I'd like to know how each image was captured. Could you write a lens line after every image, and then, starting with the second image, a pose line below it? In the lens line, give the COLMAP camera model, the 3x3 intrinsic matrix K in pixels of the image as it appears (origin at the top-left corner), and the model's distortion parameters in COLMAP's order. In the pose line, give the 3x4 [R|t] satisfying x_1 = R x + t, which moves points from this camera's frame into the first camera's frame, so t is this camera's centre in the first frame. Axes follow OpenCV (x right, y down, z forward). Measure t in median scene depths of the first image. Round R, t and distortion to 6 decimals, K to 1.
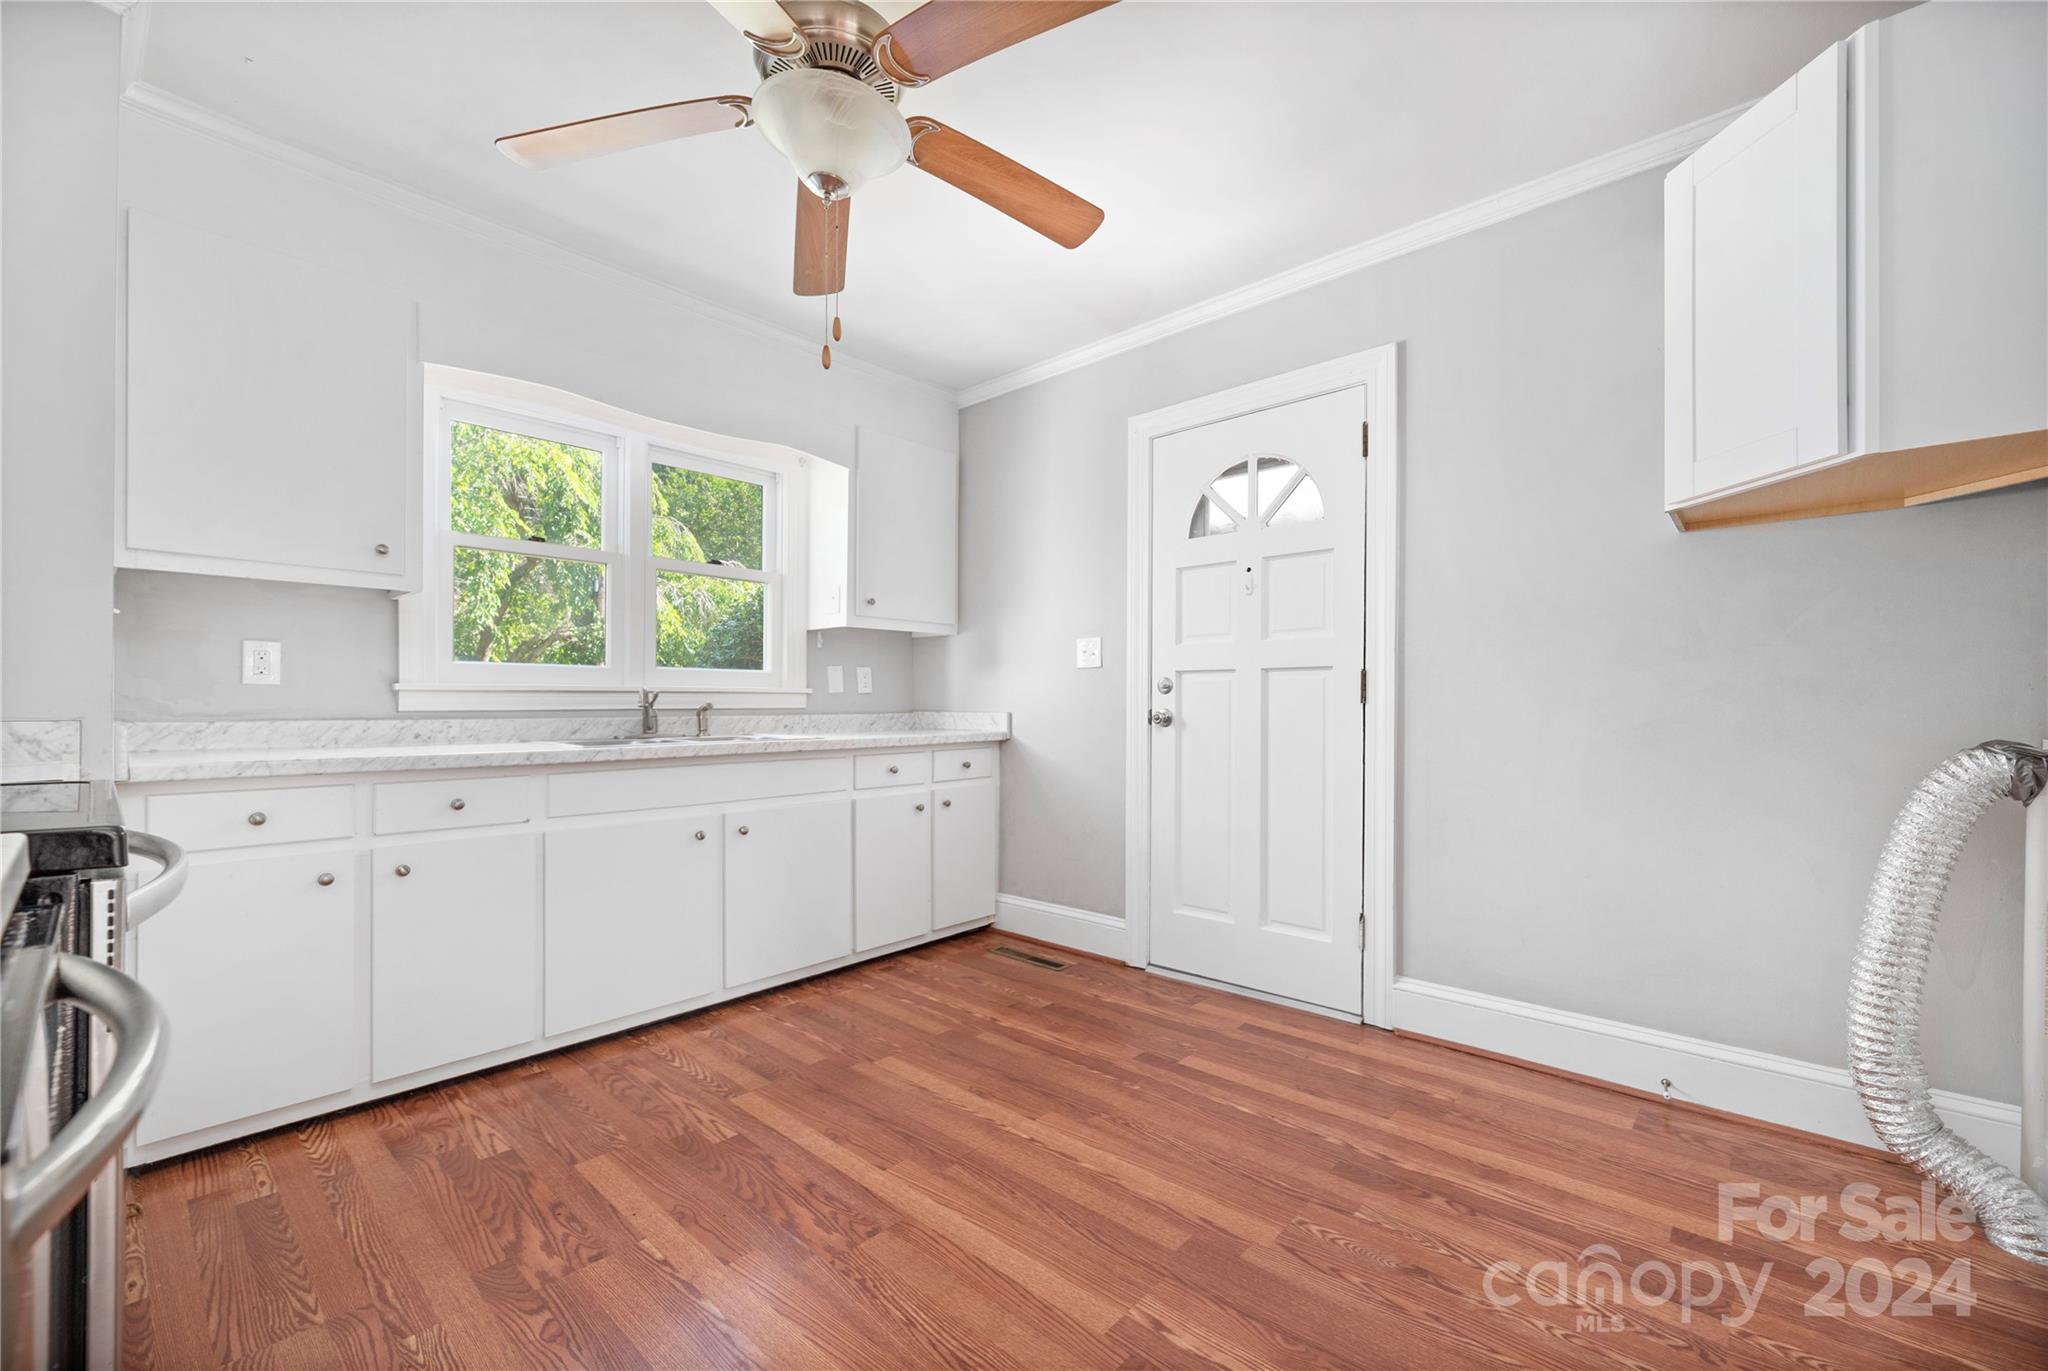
lens RADIAL K [[832.9, 0, 1063.9], [0, 832.9, 698.0], [0, 0, 1]] dist [-0.003167, 0.000085]
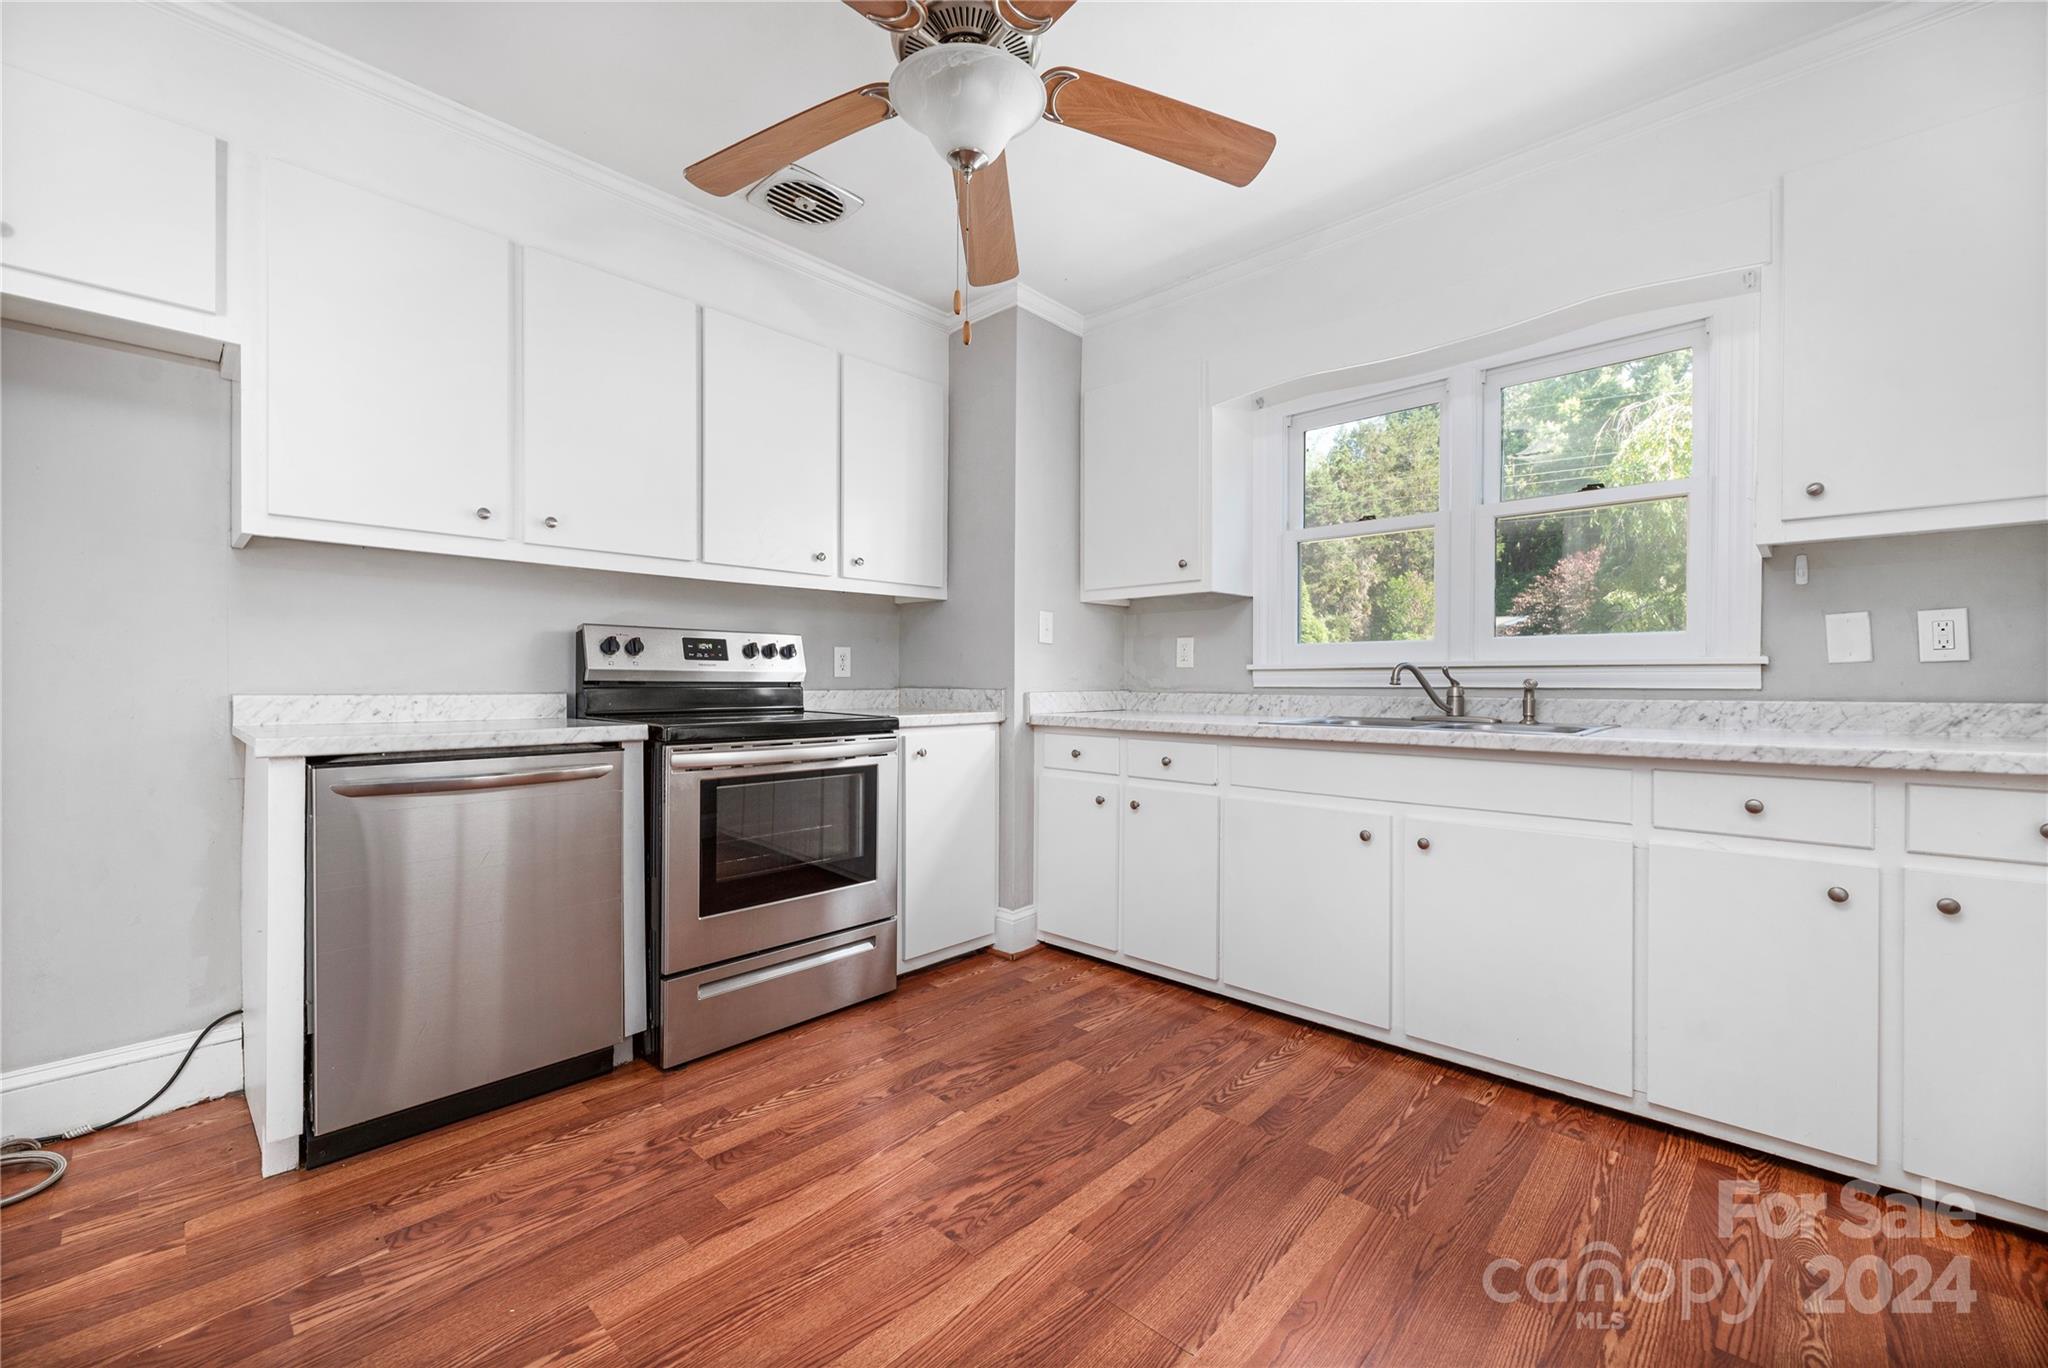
lens RADIAL K [[832.9, 0, 1020.0], [0, 832.9, 686.1], [0, 0, 1]] dist [-0.003167, 0.000085]
pose [[-0.059574, 0.000172, -0.998224, 0.491097], [0.000708, 1.000000, 0.000130, 0.014281], [0.998224, -0.000699, -0.059574, 0.788901]]
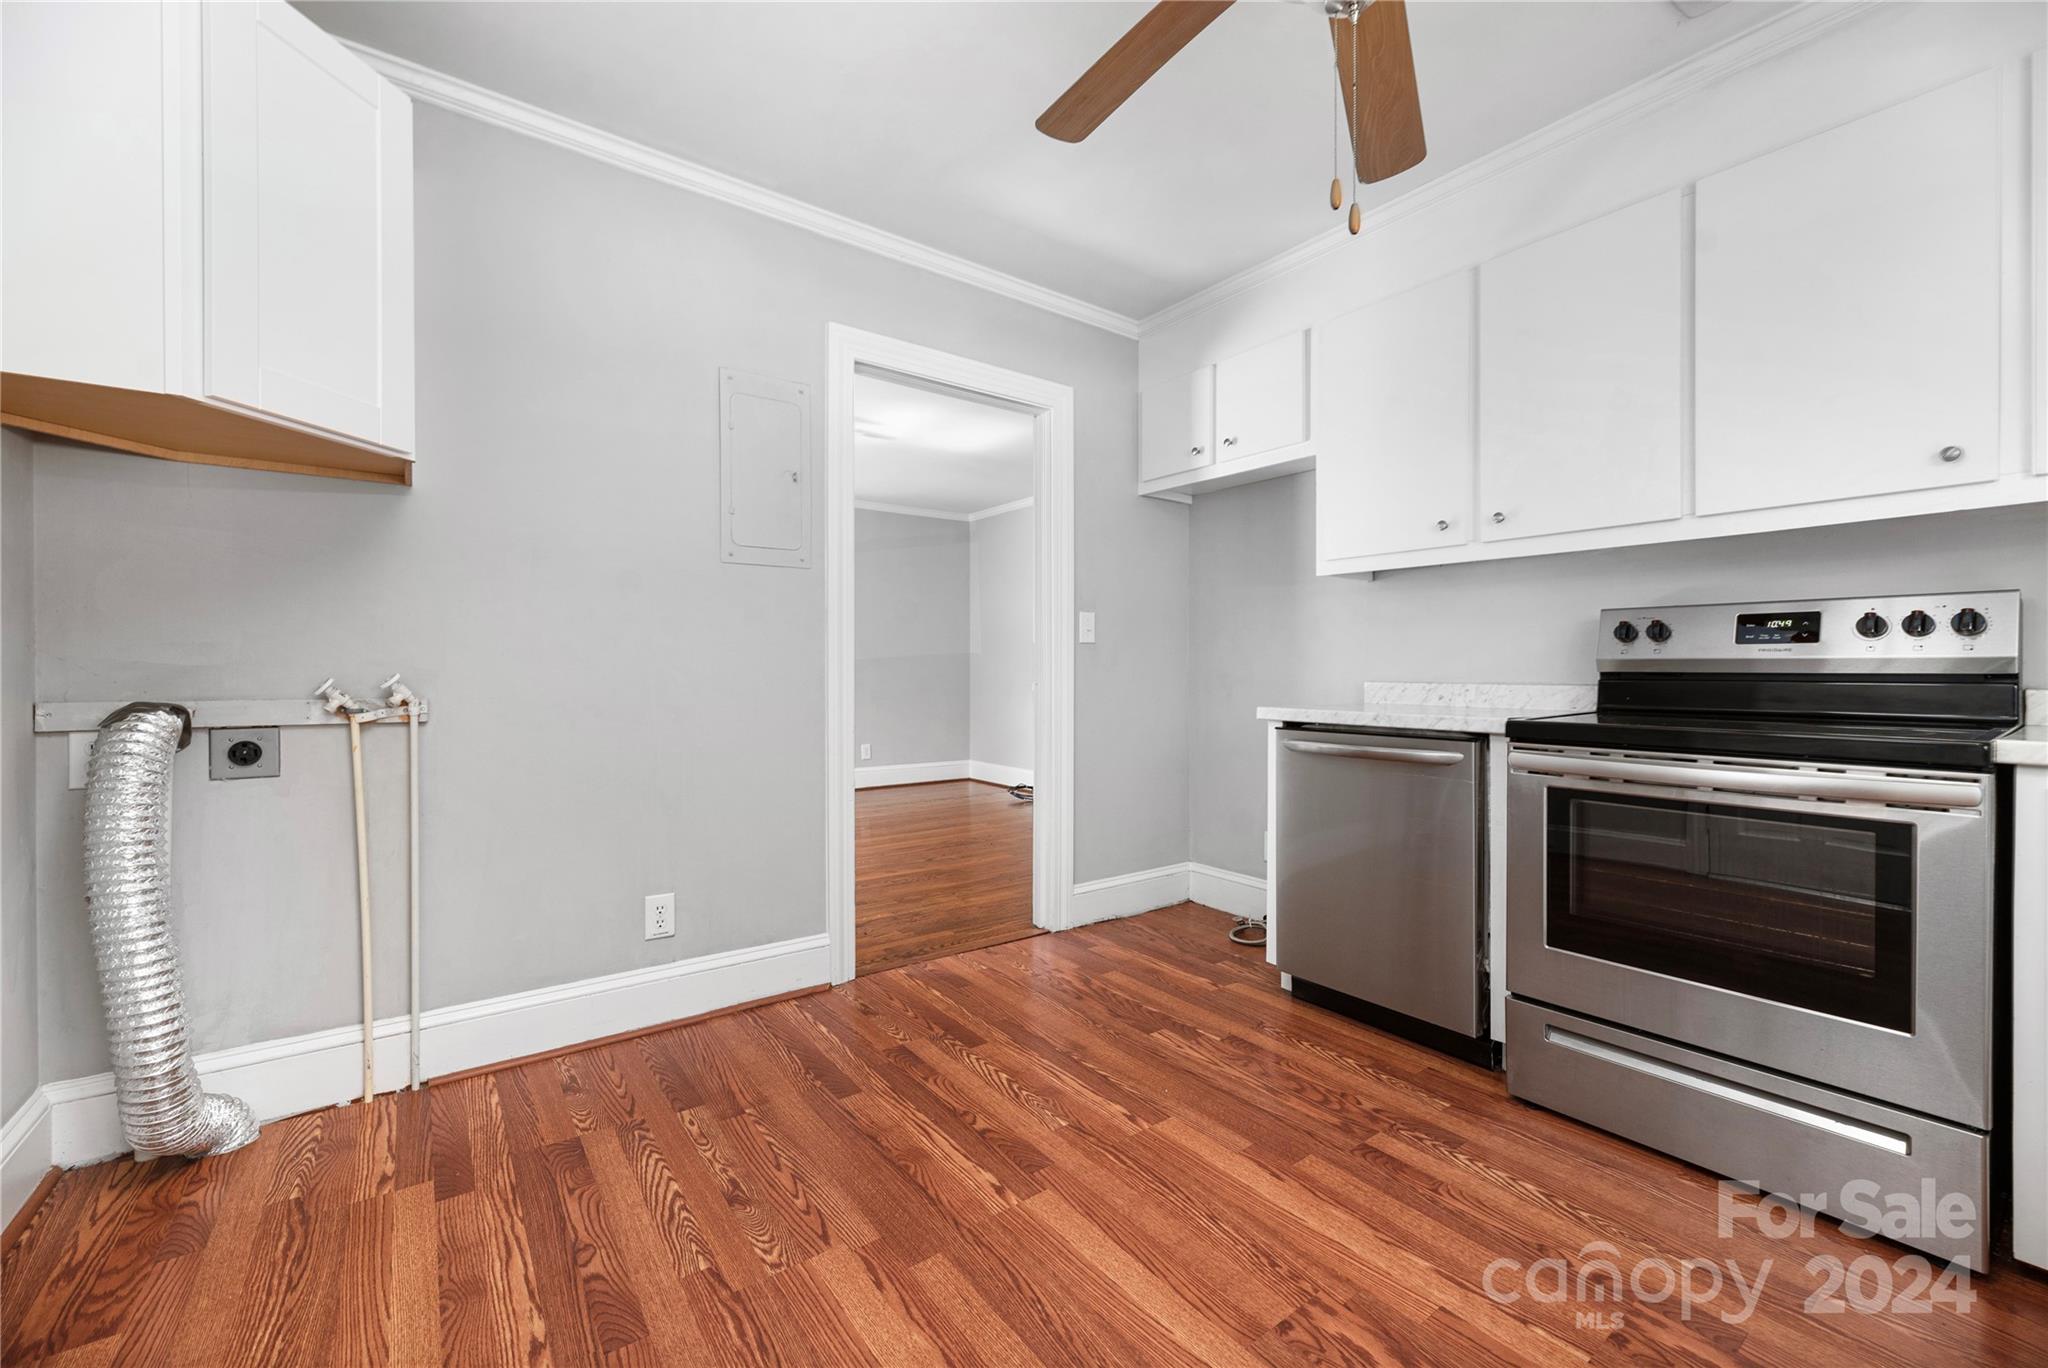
lens RADIAL K [[832.9, 0, 1034.0], [0, 832.9, 672.4], [0, 0, 1]] dist [-0.003167, 0.000085]
pose [[-0.971488, -0.003583, 0.237062, -0.127095], [-0.003109, 0.999992, 0.002375, 0.007767], [-0.237069, 0.001570, -0.971492, 1.276271]]
